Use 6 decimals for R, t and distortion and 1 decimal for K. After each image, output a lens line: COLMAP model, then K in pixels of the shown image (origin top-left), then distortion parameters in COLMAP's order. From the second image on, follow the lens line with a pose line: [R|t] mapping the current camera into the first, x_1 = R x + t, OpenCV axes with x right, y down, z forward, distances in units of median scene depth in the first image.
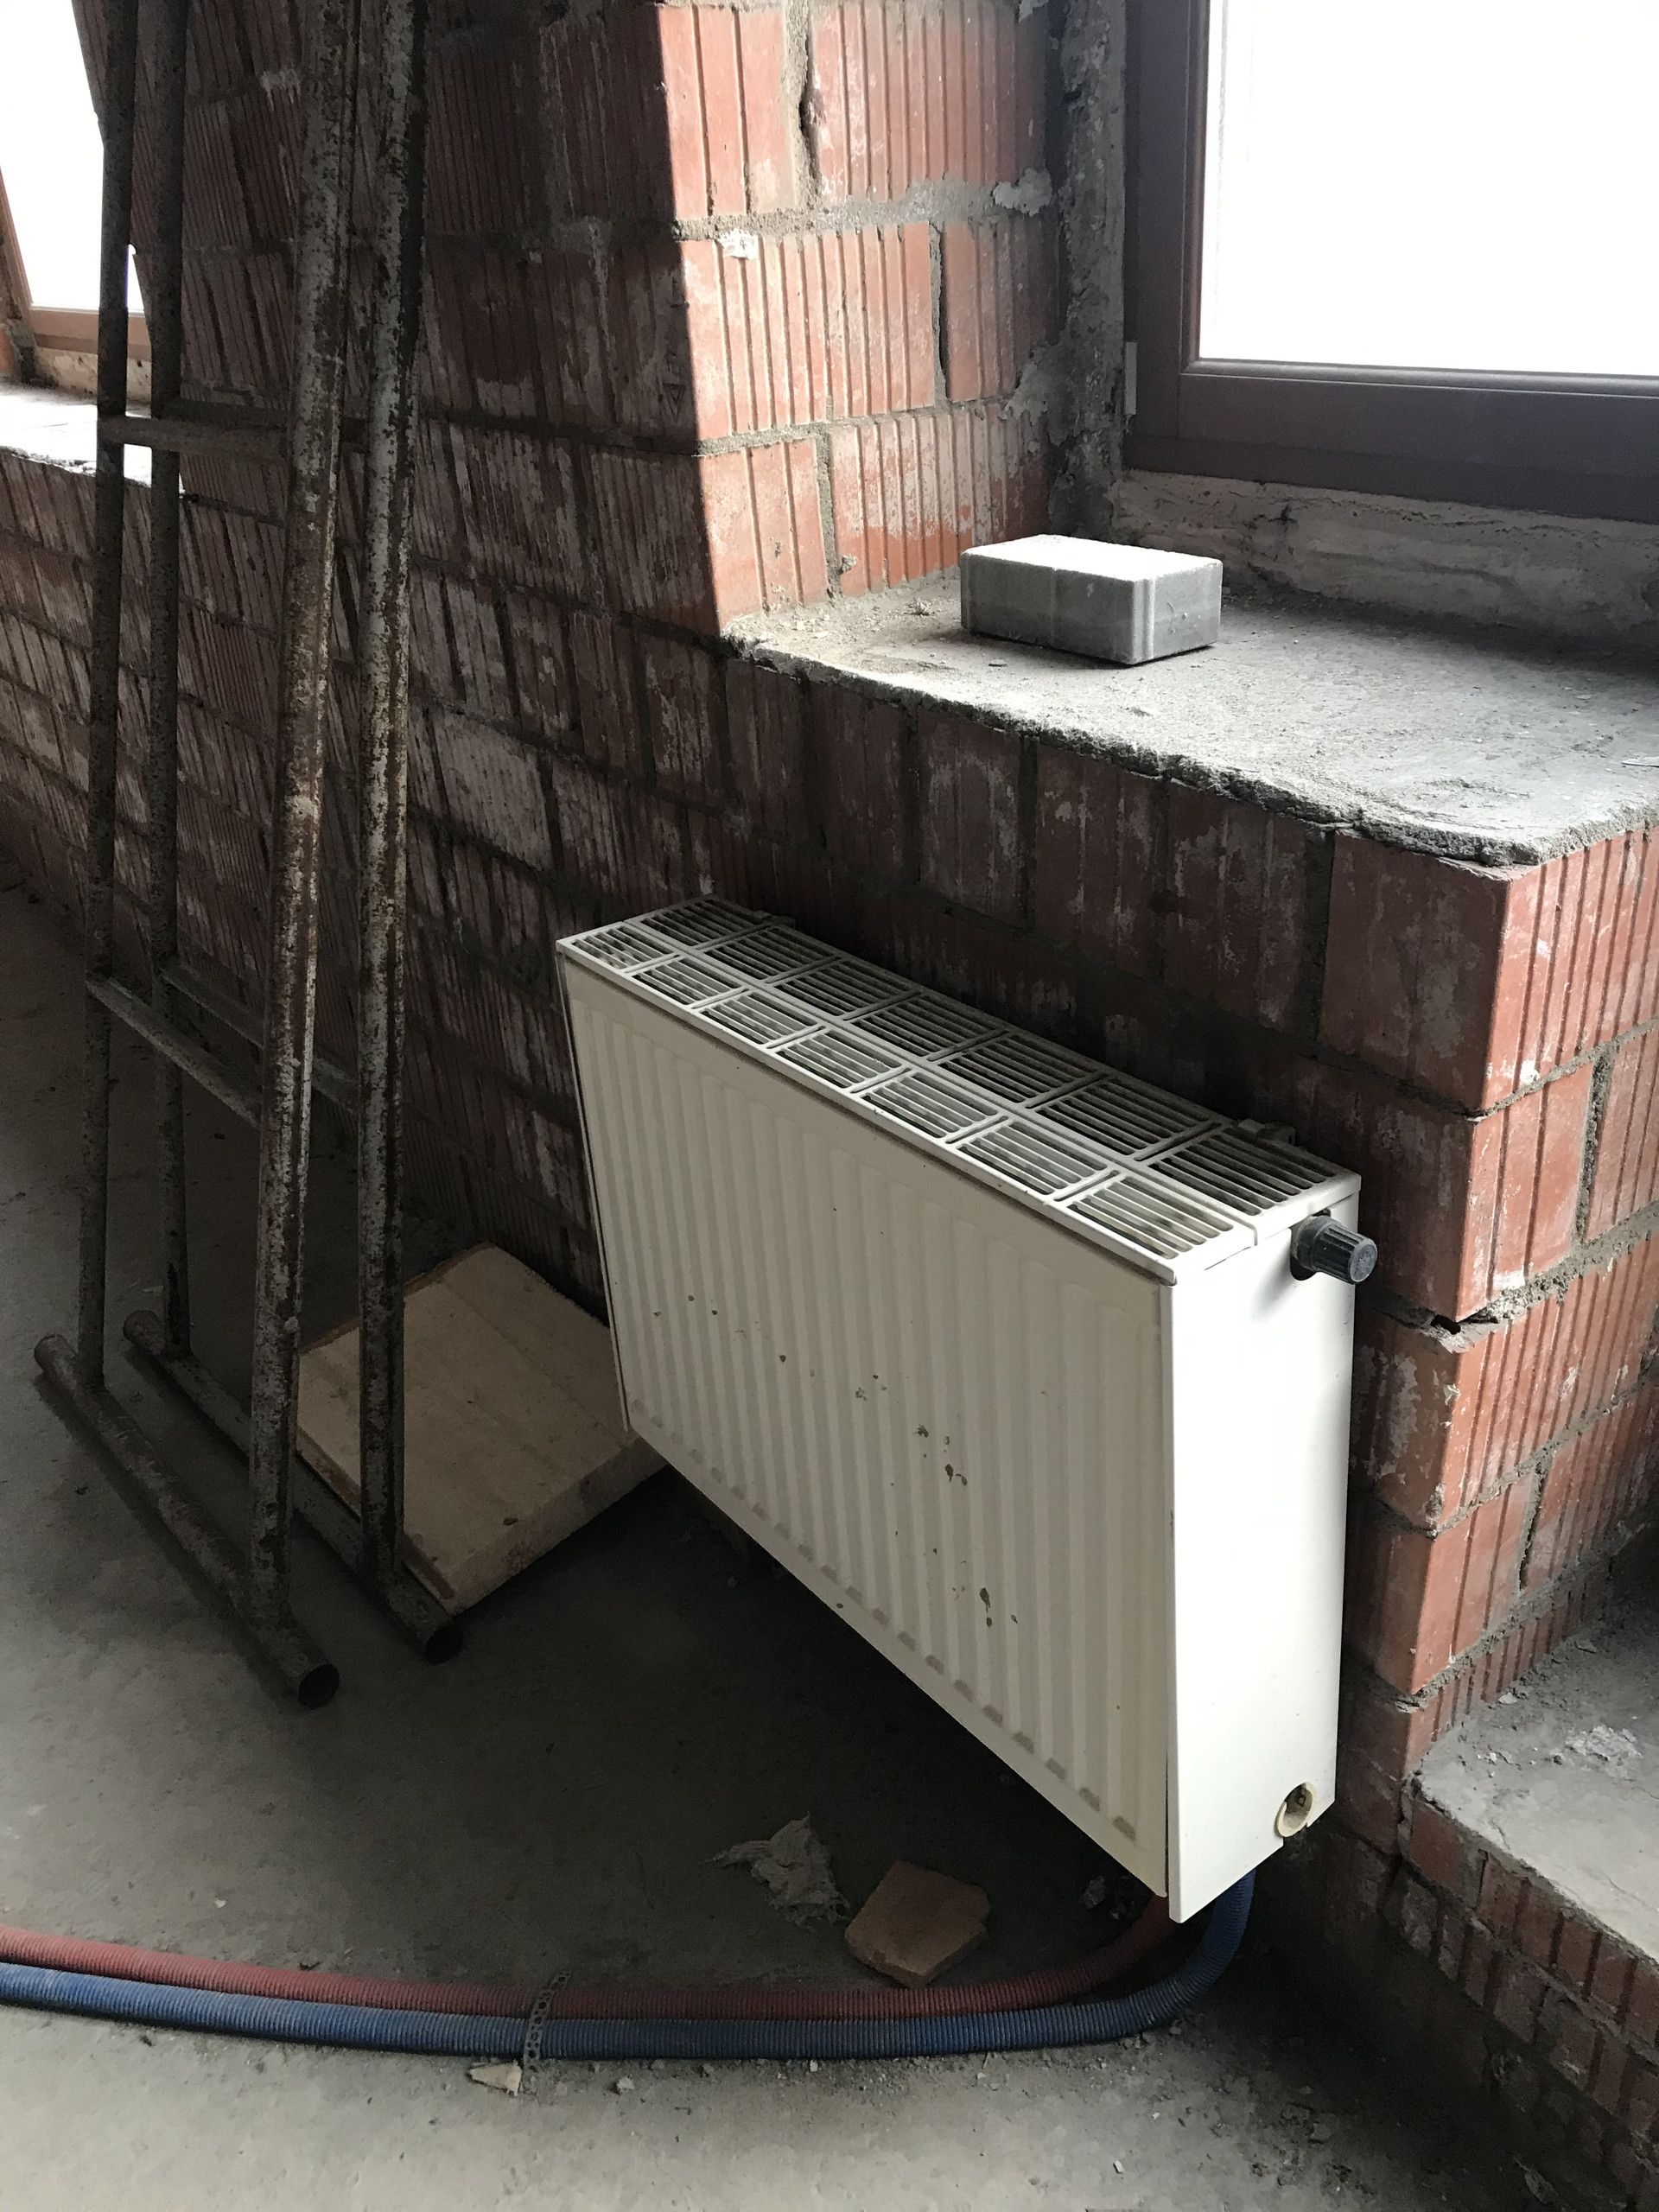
lens RADIAL K [[1798.2, 0, 829.3], [0, 1798.2, 1099.6], [0, 0, 1]] dist [0.094557, -0.240297]
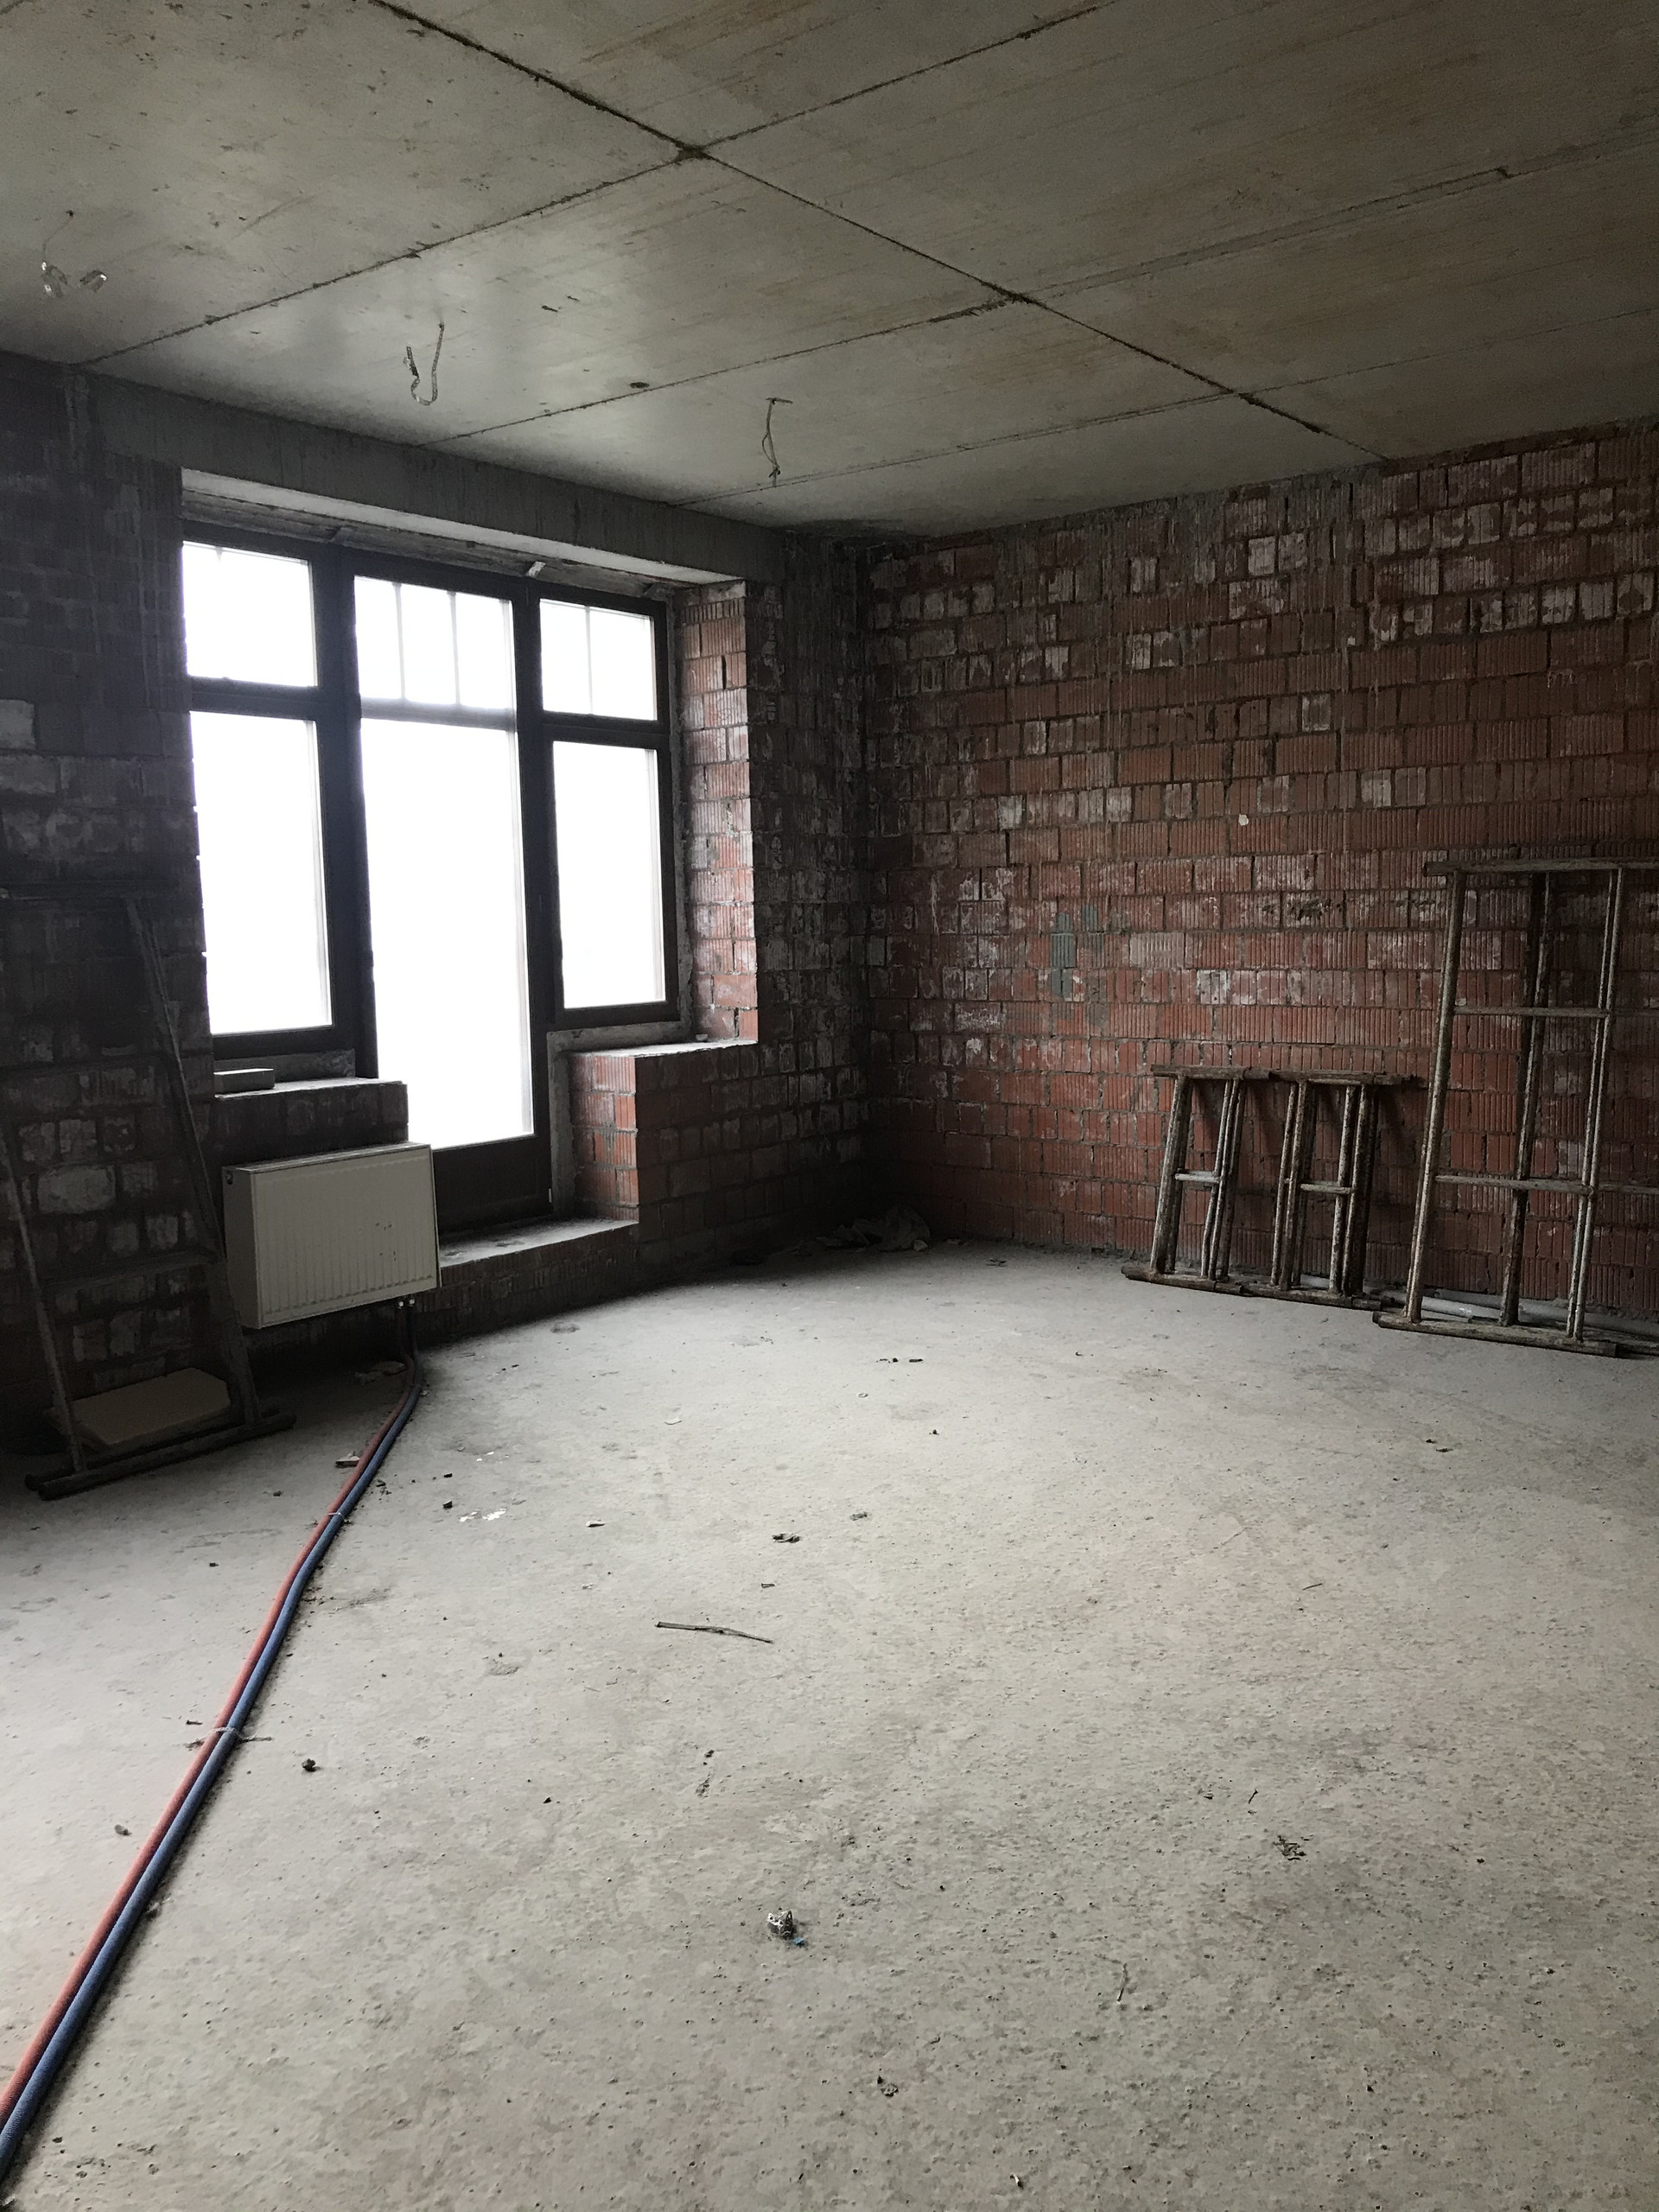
lens RADIAL K [[1889.6, 0, 796.9], [0, 1889.6, 1106.8], [0, 0, 1]] dist [0.013022, 0.012809]
pose [[-0.229759, -0.047565, 0.972084, -3.993842], [0.463650, 0.872832, 0.152296, -0.263221], [-0.855710, 0.485698, -0.178487, 0.635047]]
